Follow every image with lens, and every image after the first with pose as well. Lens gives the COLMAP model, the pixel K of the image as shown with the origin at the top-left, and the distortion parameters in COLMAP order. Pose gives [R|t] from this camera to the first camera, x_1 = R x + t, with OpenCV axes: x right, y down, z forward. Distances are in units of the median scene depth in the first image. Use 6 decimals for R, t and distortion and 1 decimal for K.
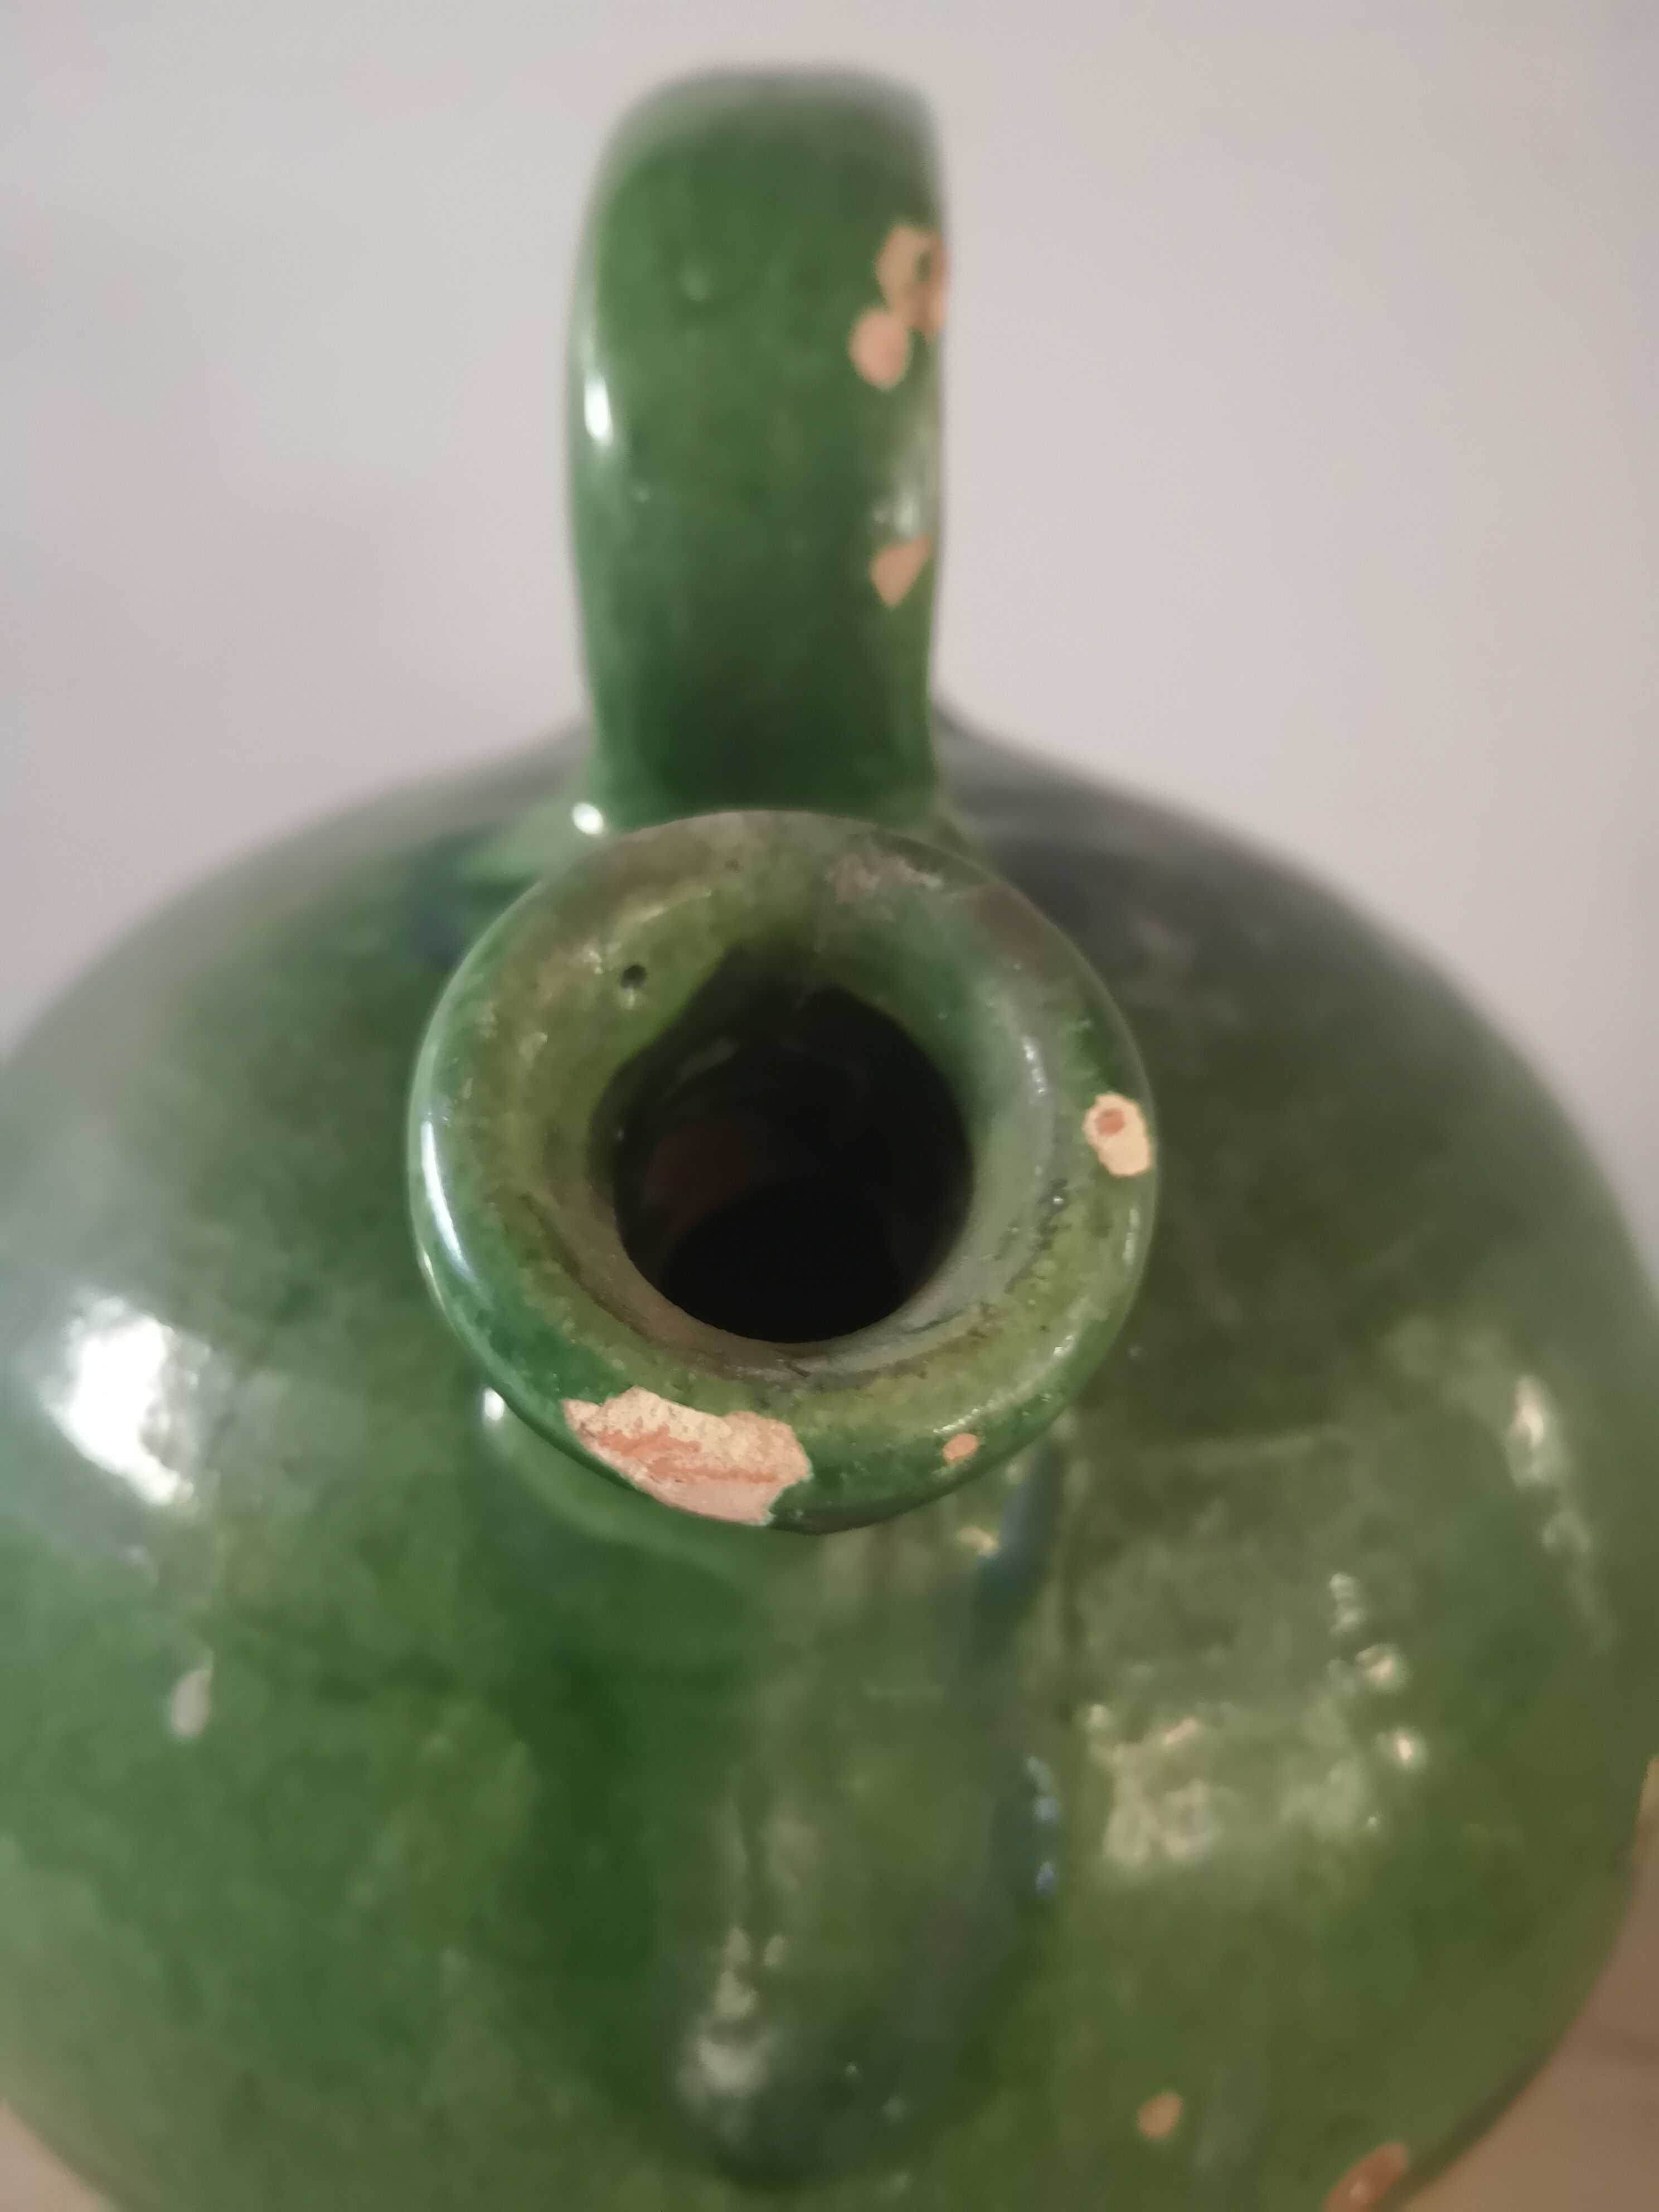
lens RADIAL K [[1735.5, 0, 829.5], [0, 1735.5, 1106.0], [0, 0, 1]] dist [0.061884, -0.072052]
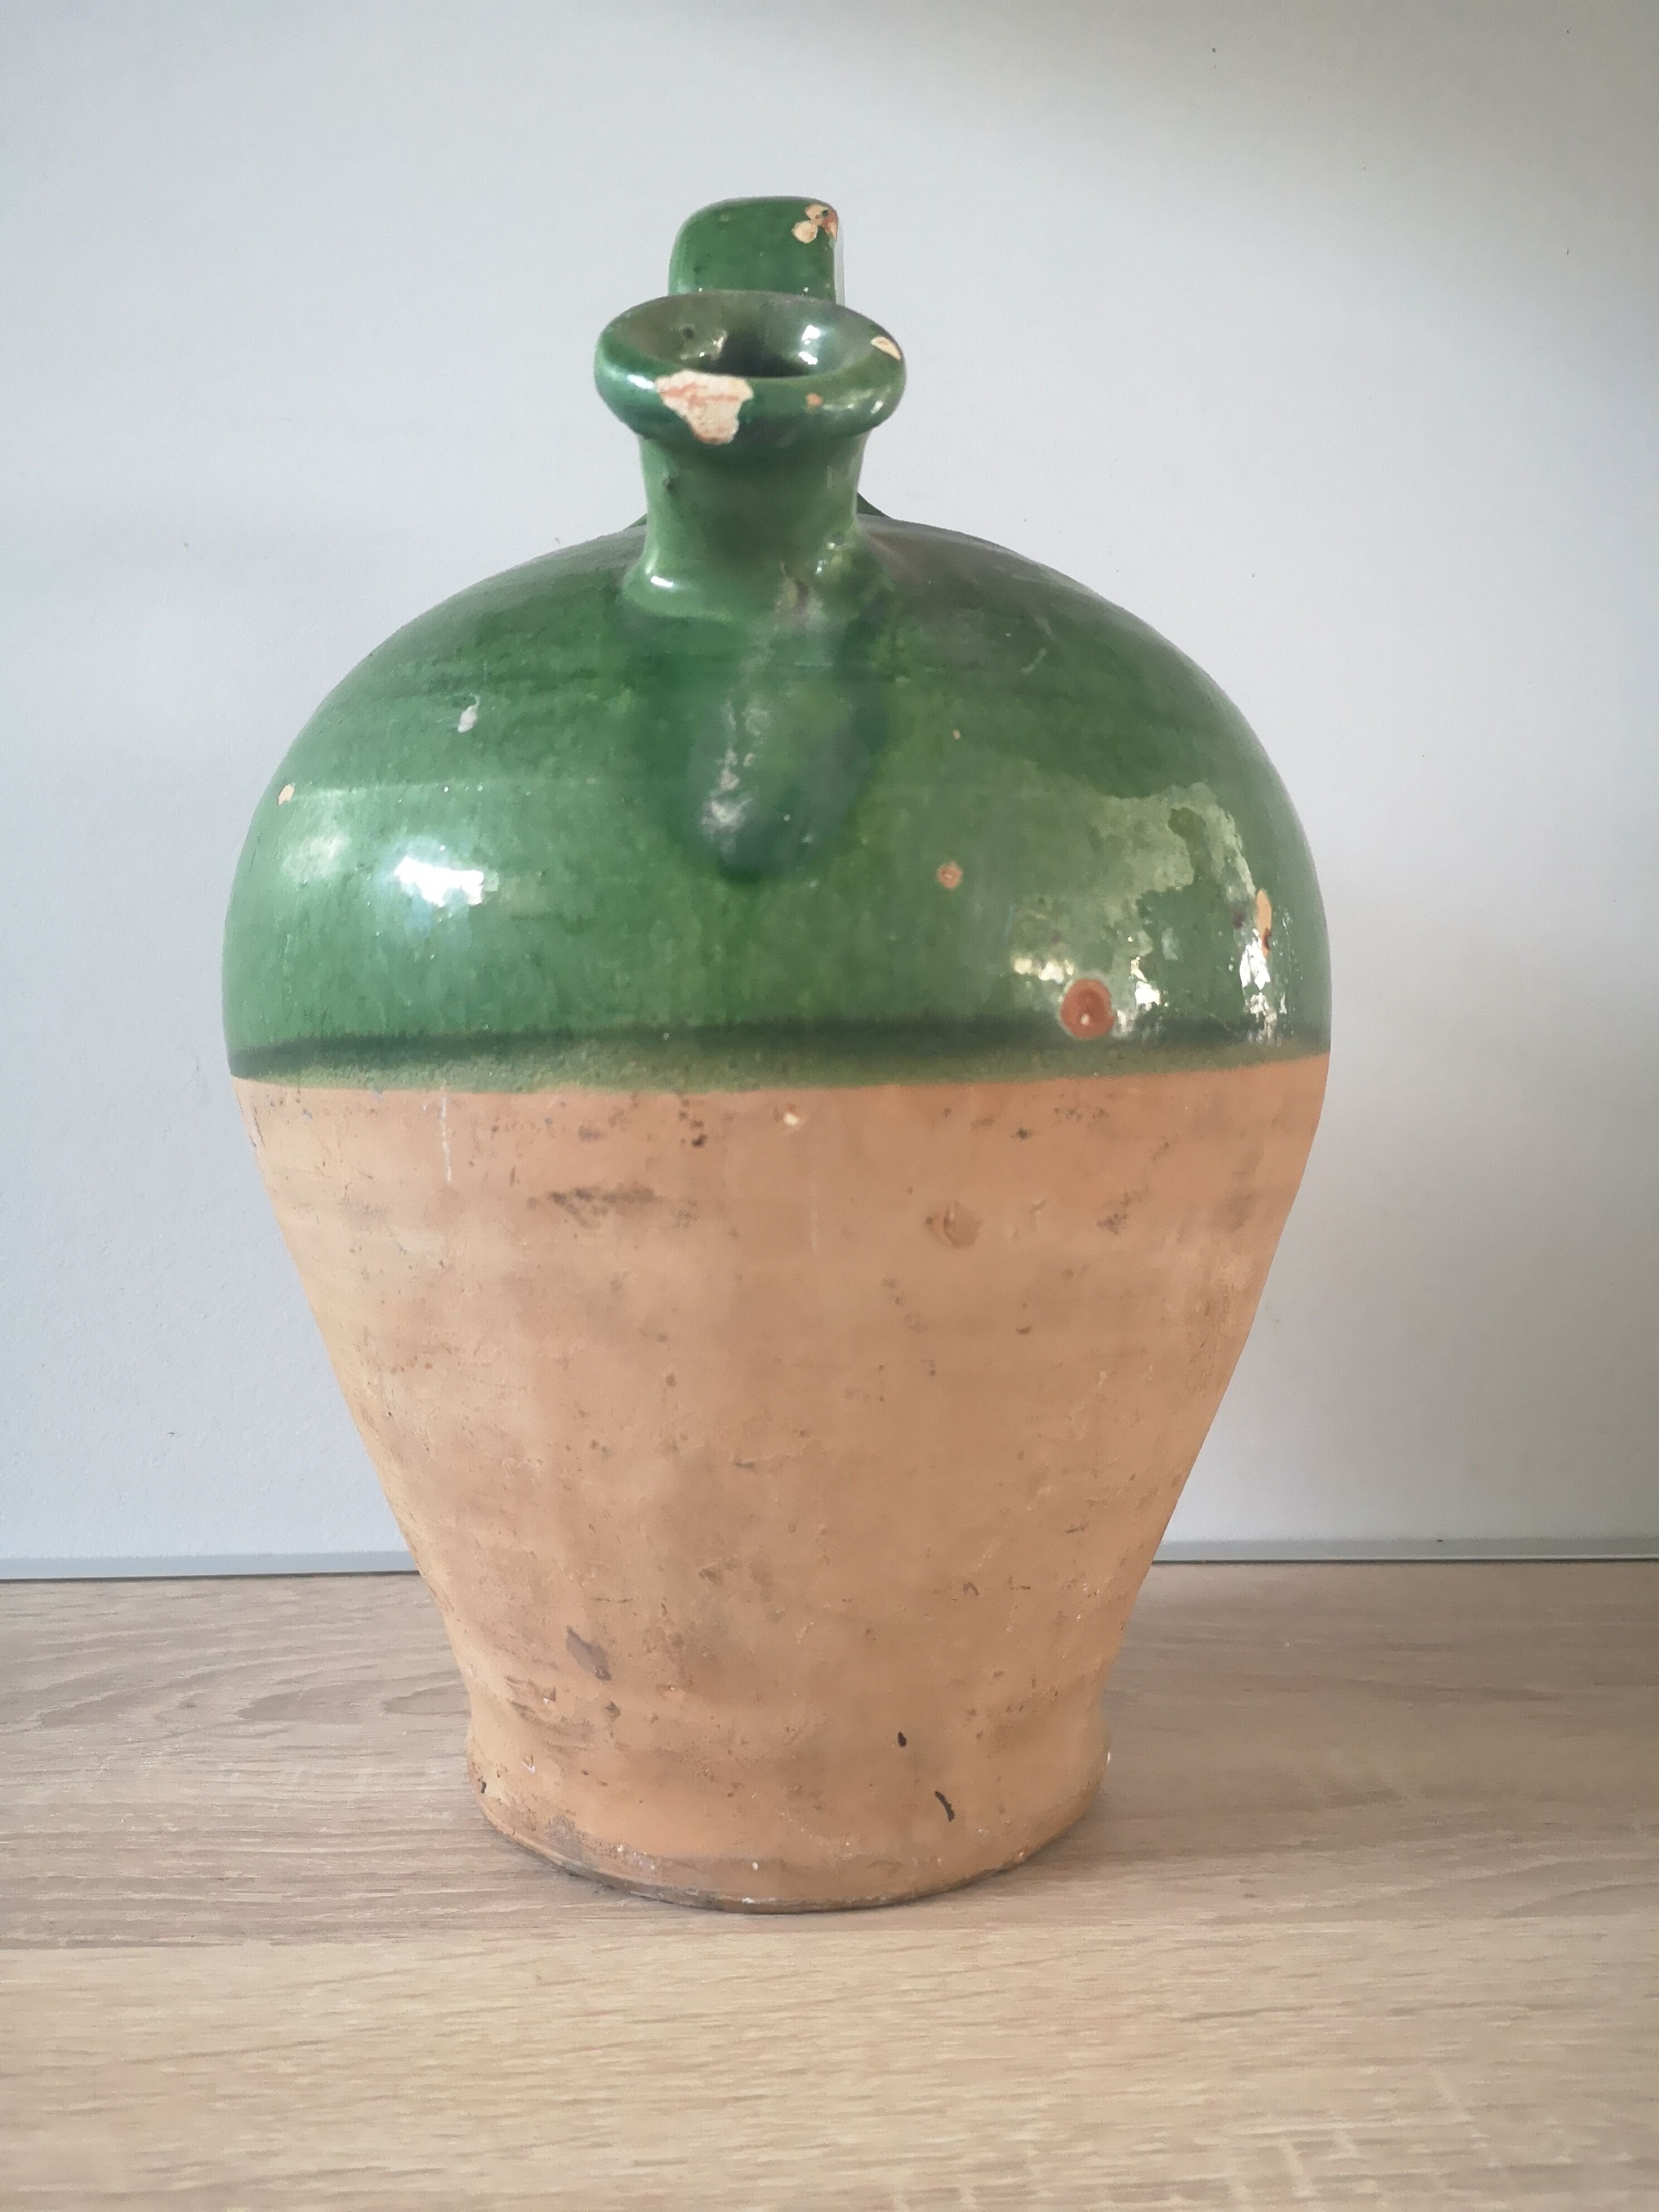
lens RADIAL K [[1743.3, 0, 826.7], [0, 1743.3, 1069.4], [0, 0, 1]] dist [0.055079, -0.067787]
pose [[0.998466, -0.029083, -0.047111, 0.146030], [0.007761, 0.916041, -0.401010, 1.634411], [0.054818, 0.400029, 0.914862, -0.724924]]
